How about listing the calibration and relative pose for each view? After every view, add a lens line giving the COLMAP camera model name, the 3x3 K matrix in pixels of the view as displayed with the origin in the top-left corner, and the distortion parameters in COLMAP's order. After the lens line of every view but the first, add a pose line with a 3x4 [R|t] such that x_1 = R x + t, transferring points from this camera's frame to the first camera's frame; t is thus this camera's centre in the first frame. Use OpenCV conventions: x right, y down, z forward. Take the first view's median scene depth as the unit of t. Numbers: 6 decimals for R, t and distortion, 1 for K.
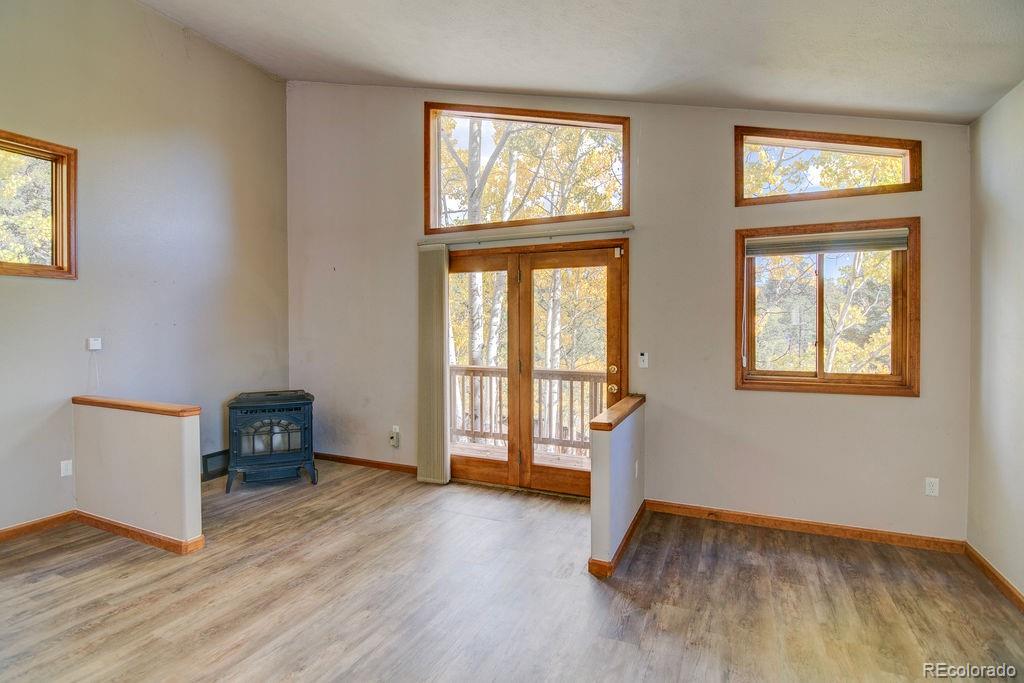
lens RADIAL K [[494.1, 0, 508.9], [0, 494.1, 335.6], [0, 0, 1]] dist [-0.021202, -0.002590]
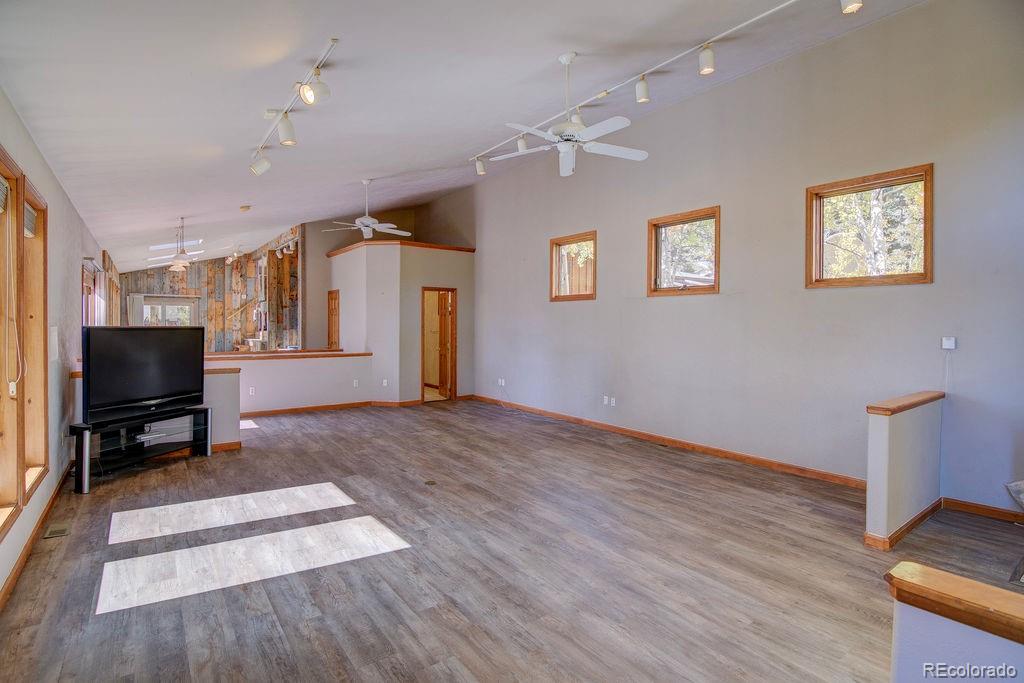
lens RADIAL K [[494.1, 0, 502.4], [0, 494.1, 331.2], [0, 0, 1]] dist [-0.021202, -0.002590]
pose [[-0.497843, 0.011517, -0.867191, 0.747152], [-0.017682, 0.999569, 0.023426, -0.023583], [0.867087, 0.026996, -0.497425, 0.994682]]
